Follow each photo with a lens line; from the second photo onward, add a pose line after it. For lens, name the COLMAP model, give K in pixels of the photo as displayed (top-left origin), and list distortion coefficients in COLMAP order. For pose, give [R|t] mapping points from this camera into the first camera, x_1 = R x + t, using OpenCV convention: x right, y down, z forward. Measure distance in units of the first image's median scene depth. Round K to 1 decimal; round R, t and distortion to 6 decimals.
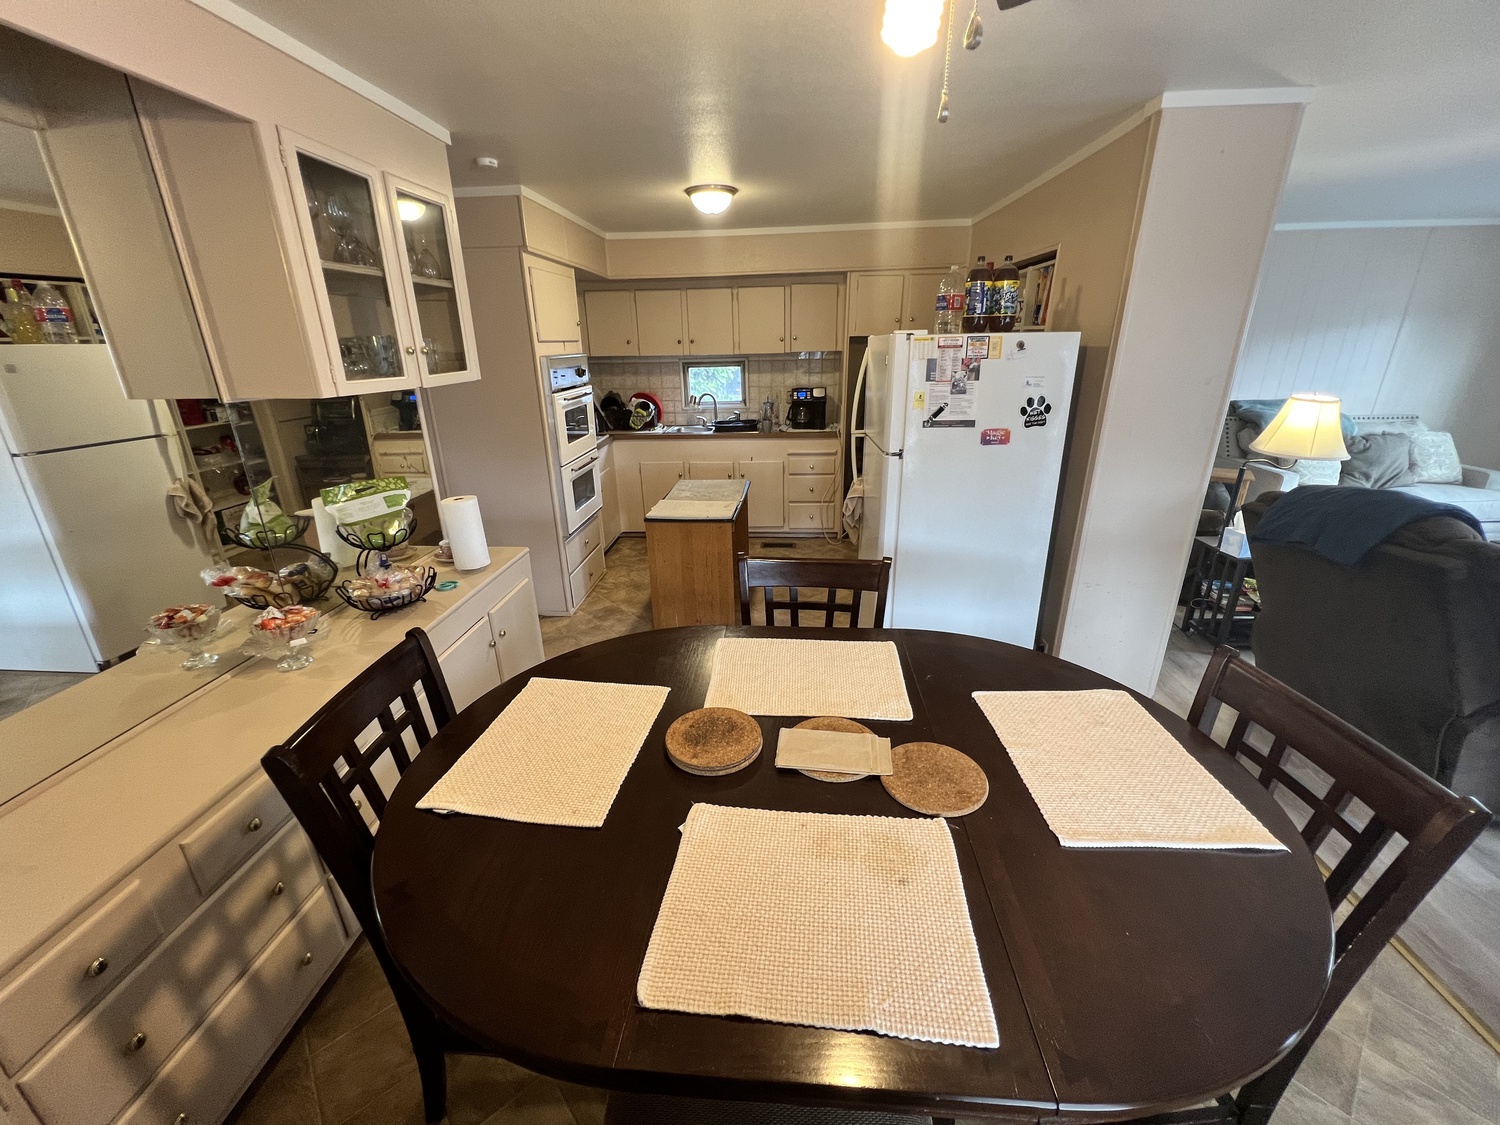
lens RADIAL K [[604.5, 0, 752.0], [0, 604.5, 560.6], [0, 0, 1]] dist [0.000092, -0.000183]
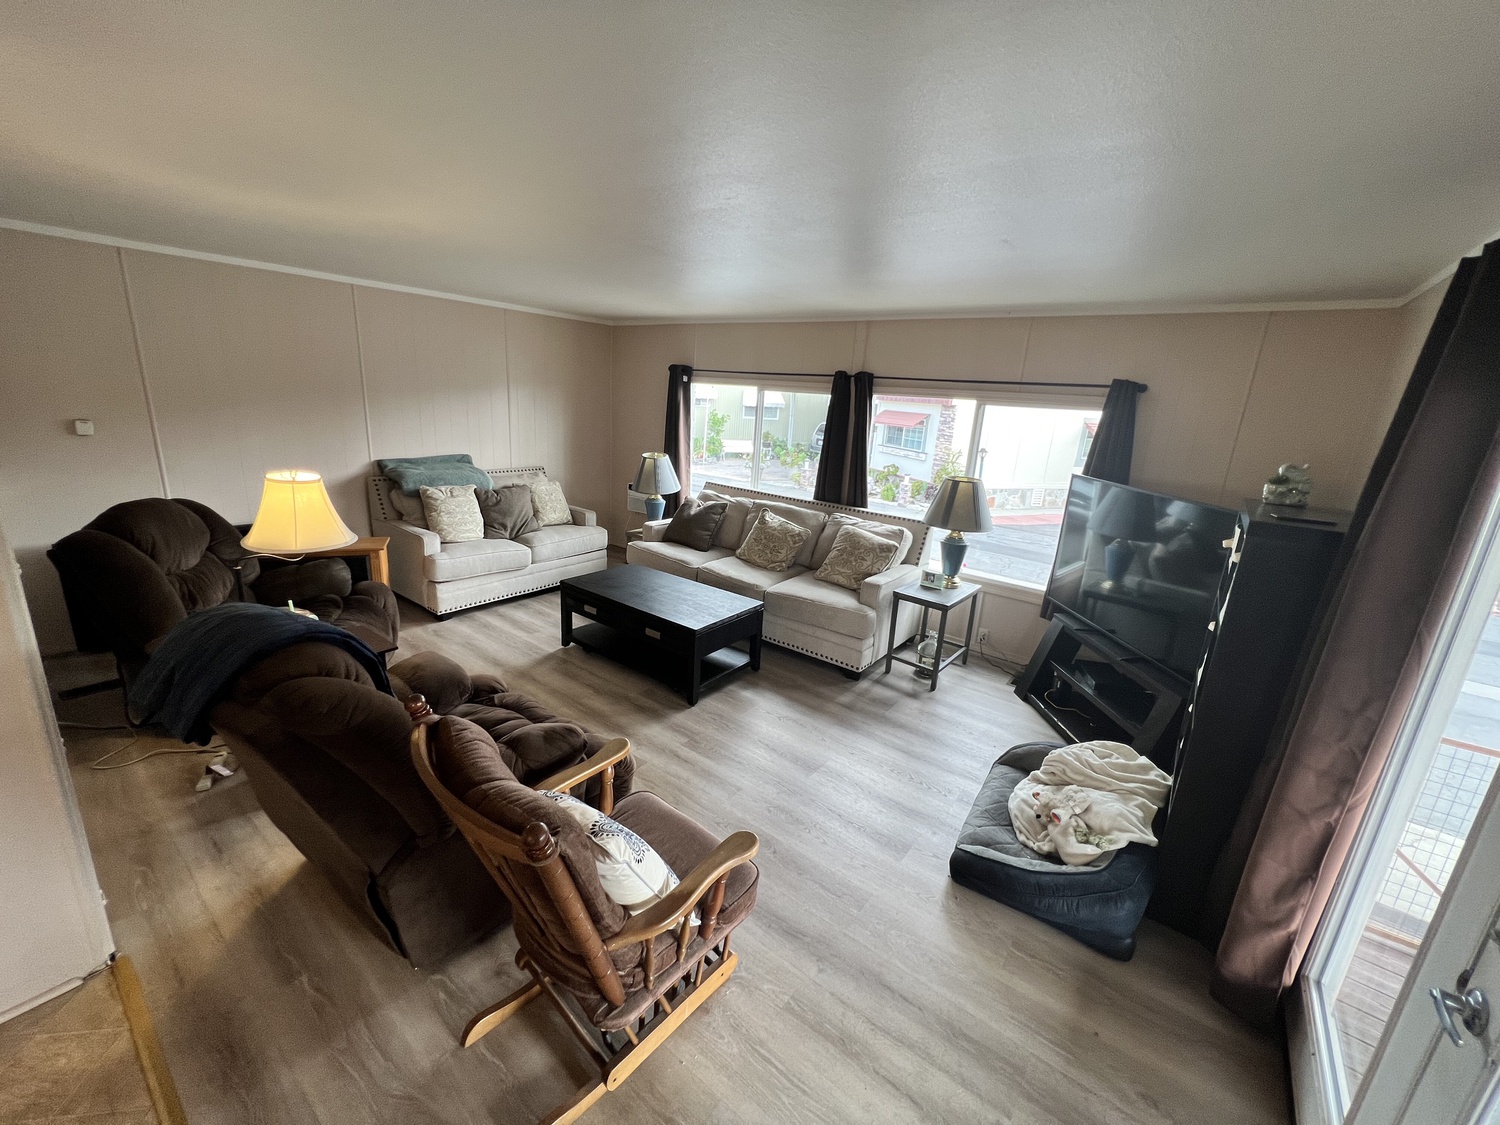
lens RADIAL K [[604.5, 0, 752.0], [0, 604.5, 560.6], [0, 0, 1]] dist [0.000092, -0.000183]
pose [[0.552440, -0.171218, 0.815778, 0.368731], [0.219465, 0.974023, 0.055811, -0.042593], [-0.804143, 0.148203, 0.575665, 0.022240]]
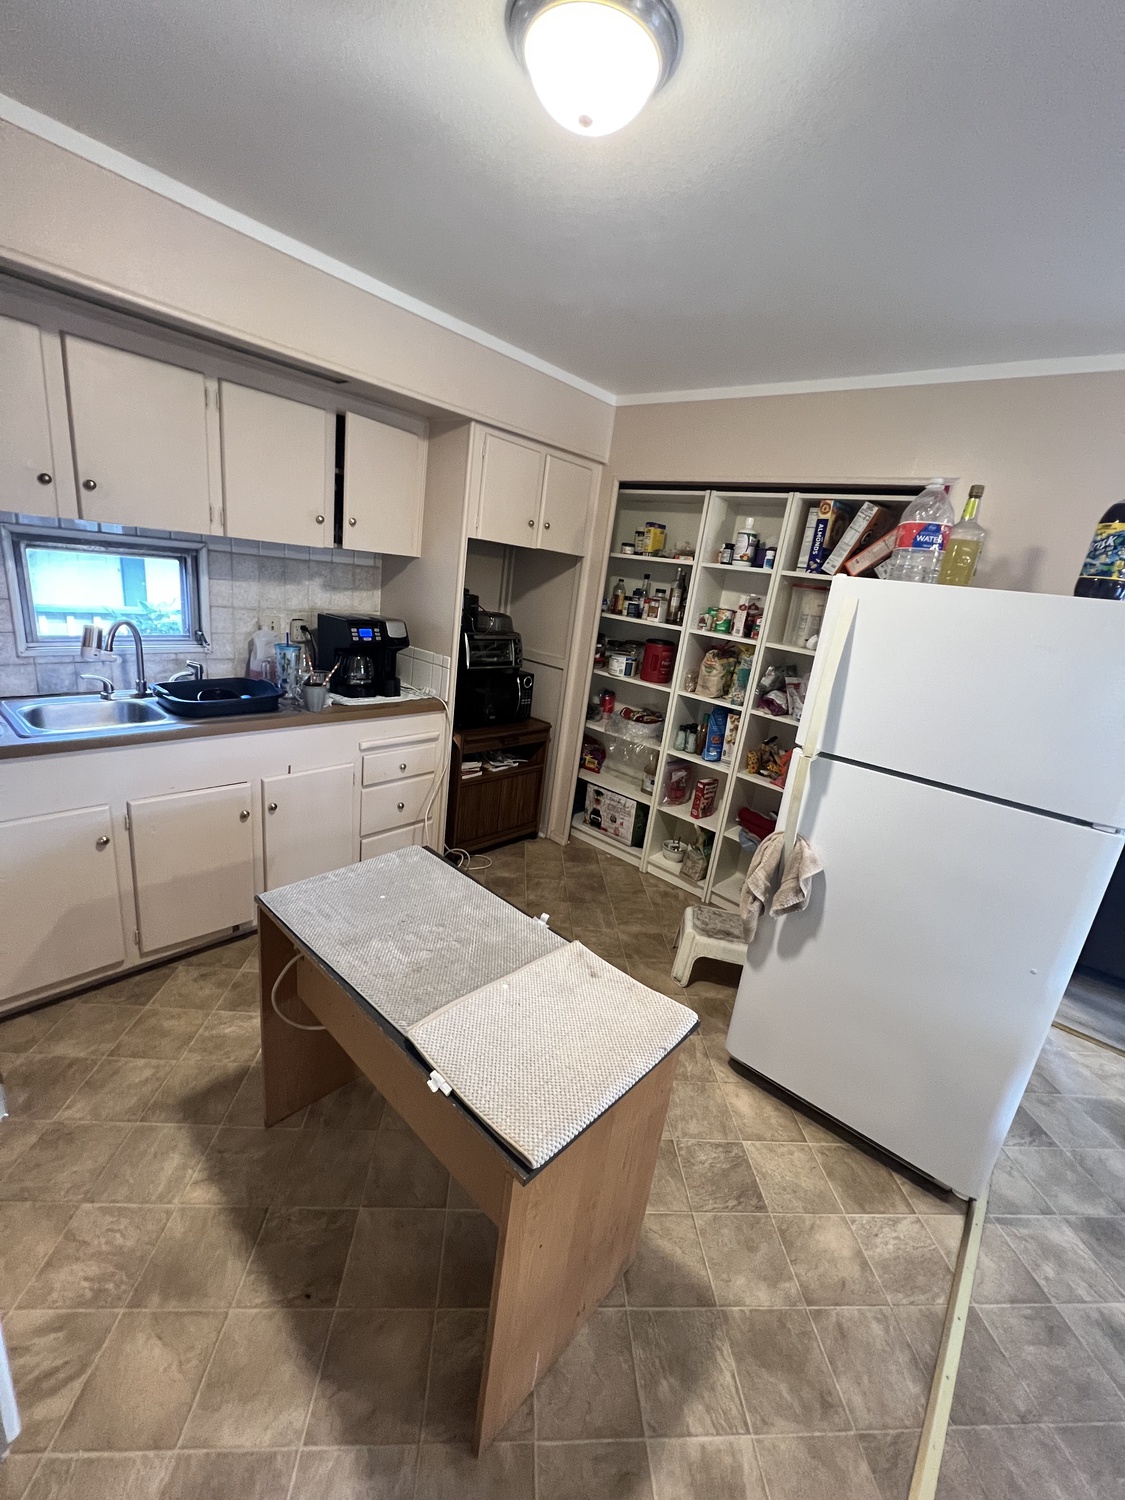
lens RADIAL K [[604.8, 0, 565.4], [0, 604.8, 751.7], [0, 0, 1]] dist [0.000004, 0.000454]
pose [[0.598965, -0.139974, 0.788446, -0.261706], [0.145671, 0.987222, 0.064600, -0.199979], [-0.787414, 0.076161, 0.611702, 0.608187]]
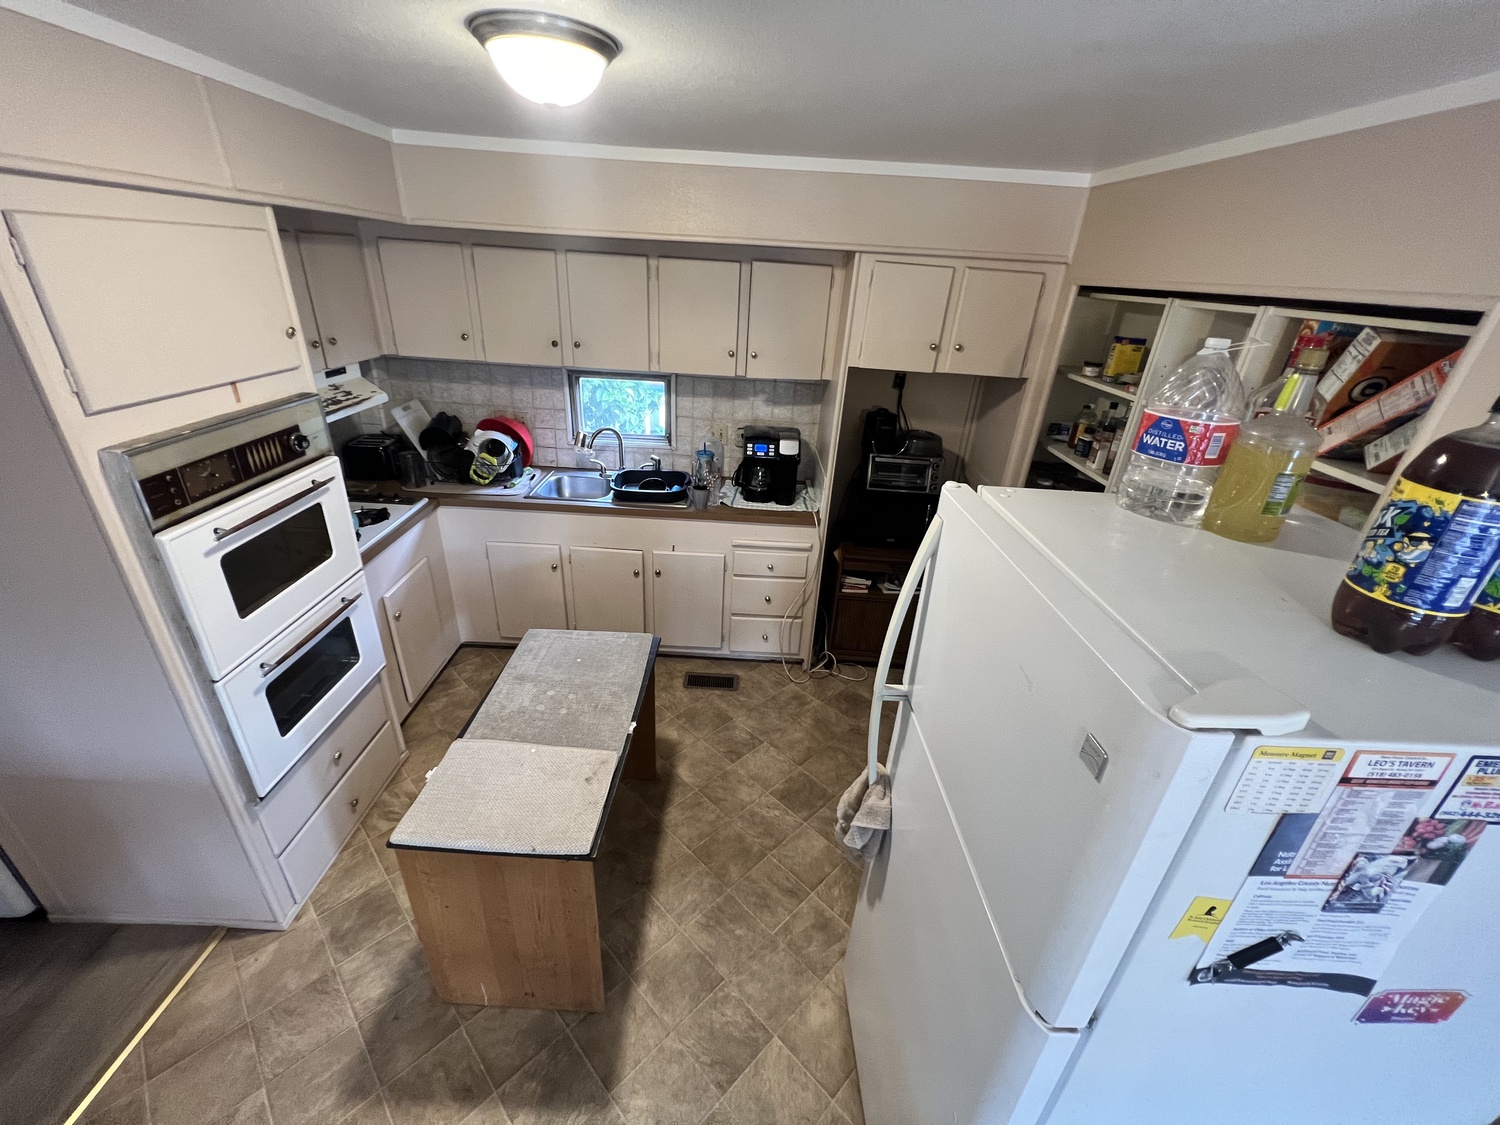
lens RADIAL K [[604.8, 0, 751.1], [0, 604.8, 558.8], [0, 0, 1]] dist [0.000004, 0.000454]
pose [[0.995073, 0.041633, 0.089984, 0.025458], [-0.050559, 0.993771, 0.099310, -0.245911], [-0.085289, -0.103370, 0.990979, 0.426991]]
